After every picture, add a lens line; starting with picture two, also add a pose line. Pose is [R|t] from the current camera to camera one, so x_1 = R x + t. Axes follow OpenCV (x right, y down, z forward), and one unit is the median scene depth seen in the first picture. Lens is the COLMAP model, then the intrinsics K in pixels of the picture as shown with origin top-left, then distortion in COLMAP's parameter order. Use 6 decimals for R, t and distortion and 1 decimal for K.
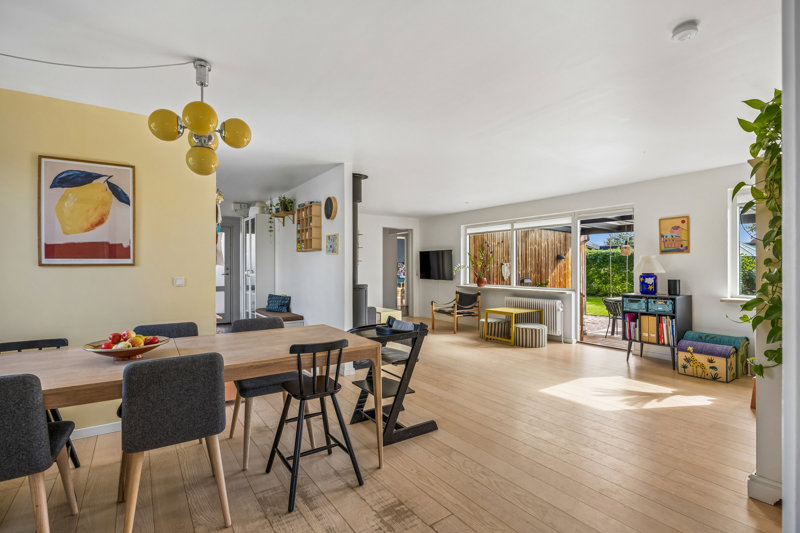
lens RADIAL K [[380.7, 0, 403.8], [0, 380.7, 264.6], [0, 0, 1]] dist [-0.005161, -0.000303]
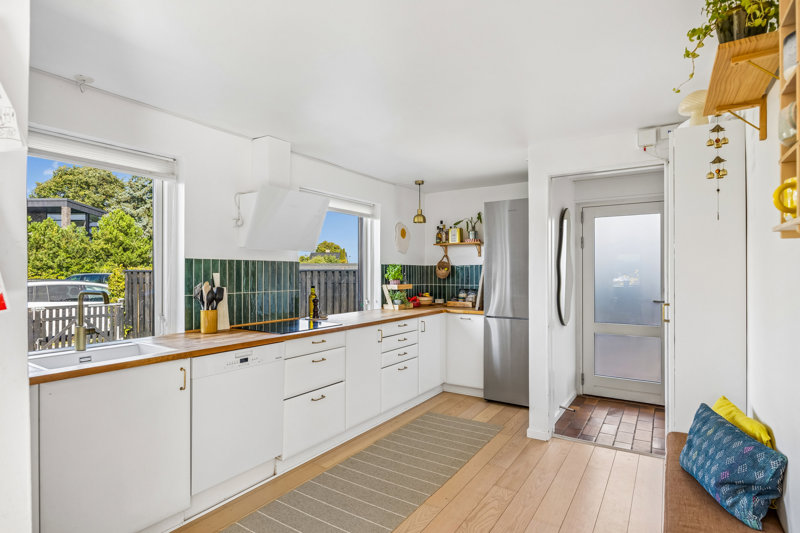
lens RADIAL K [[411.1, 0, 398.7], [0, 411.1, 267.8], [0, 0, 1]] dist [0.000489, 0.000009]
pose [[0.363369, -0.010067, -0.931591, -0.213884], [0.004919, 0.999948, -0.008887, -0.023883], [0.931632, -0.001353, 0.363400, 0.942356]]
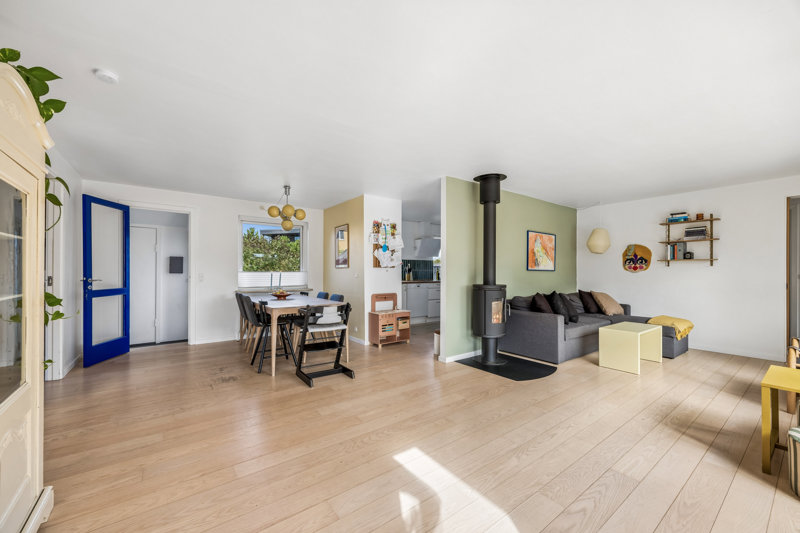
lens RADIAL K [[313.1, 0, 404.5], [0, 313.1, 271.7], [0, 0, 1]] dist [-0.001211, -0.000457]
pose [[0.033690, 0.002702, -0.999429, 0.768231], [0.003527, 0.999990, 0.002822, 0.016053], [0.999426, -0.003620, 0.033680, 0.825167]]
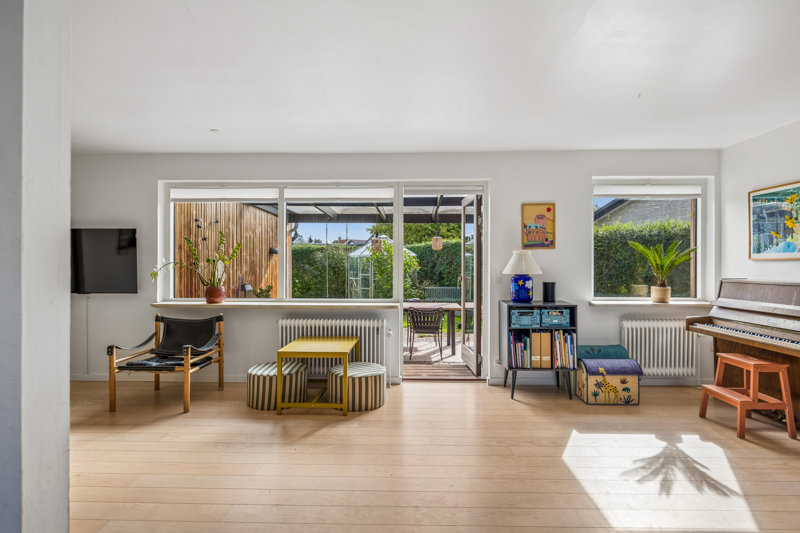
lens RADIAL K [[432.2, 0, 410.3], [0, 432.2, 264.9], [0, 0, 1]] dist [-0.008224, -0.001718]
pose [[0.592688, 0.001600, 0.805431, -0.190270], [-0.006729, 0.999973, 0.002965, 0.003256], [-0.805404, -0.007177, 0.592683, 0.749339]]
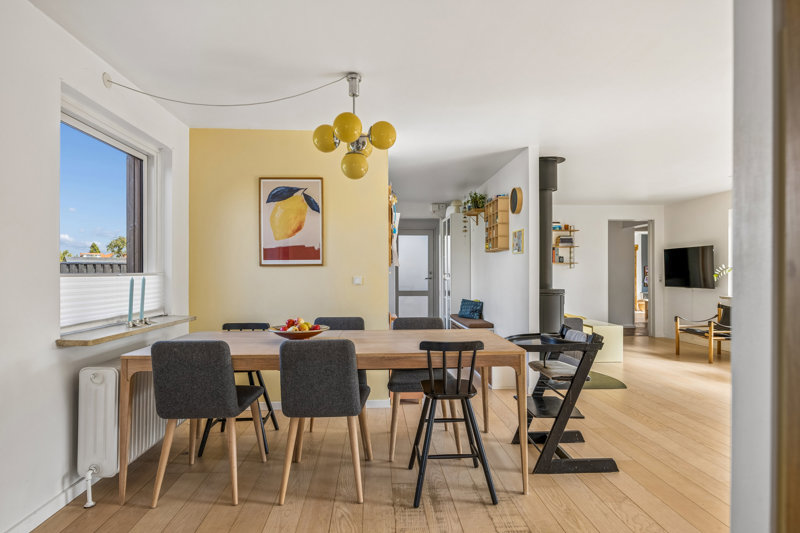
lens RADIAL K [[445.6, 0, 404.0], [0, 445.6, 271.6], [0, 0, 1]] dist [-0.000370, 0.000757]
pose [[0.852639, -0.003449, -0.522490, 0.128132], [0.003544, 0.999993, -0.000818, 0.015030], [0.522489, -0.001155, 0.852645, -0.004837]]
